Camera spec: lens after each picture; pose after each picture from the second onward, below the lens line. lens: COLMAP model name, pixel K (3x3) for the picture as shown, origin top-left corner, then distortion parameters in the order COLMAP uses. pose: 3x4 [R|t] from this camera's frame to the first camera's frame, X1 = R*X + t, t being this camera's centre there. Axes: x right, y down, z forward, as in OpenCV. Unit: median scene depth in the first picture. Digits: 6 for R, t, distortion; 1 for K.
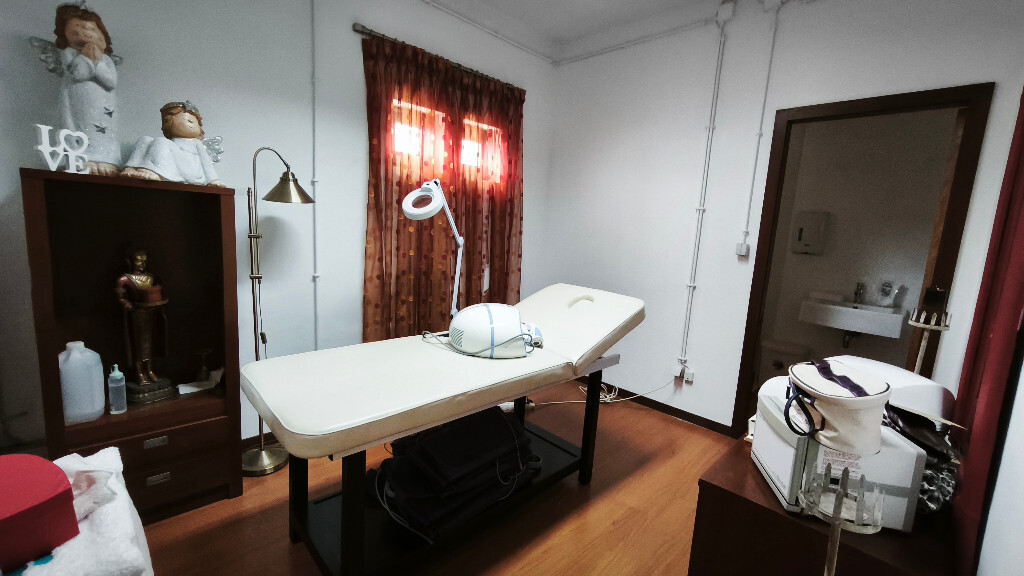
lens RADIAL K [[431.7, 0, 512.0], [0, 431.7, 288.0], [0, 0, 1]] dist [0.000408, 0.000066]
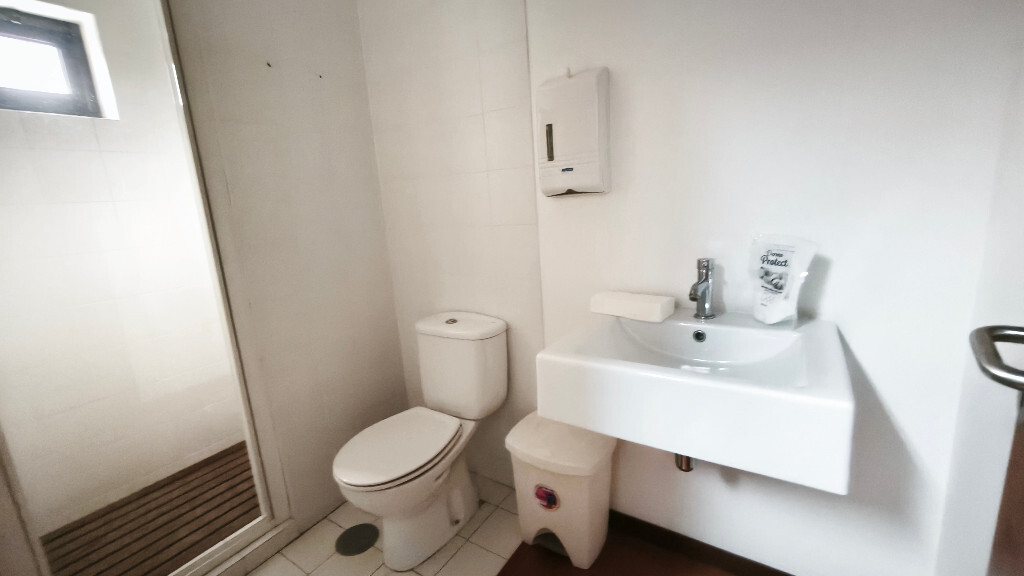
lens RADIAL K [[431.7, 0, 512.0], [0, 431.7, 288.0], [0, 0, 1]] dist [0.000408, 0.000066]
pose [[0.969145, -0.168275, 0.180116, 0.604836], [0.155367, 0.984311, 0.083624, -0.042956], [-0.191362, -0.053060, 0.980084, 0.706254]]
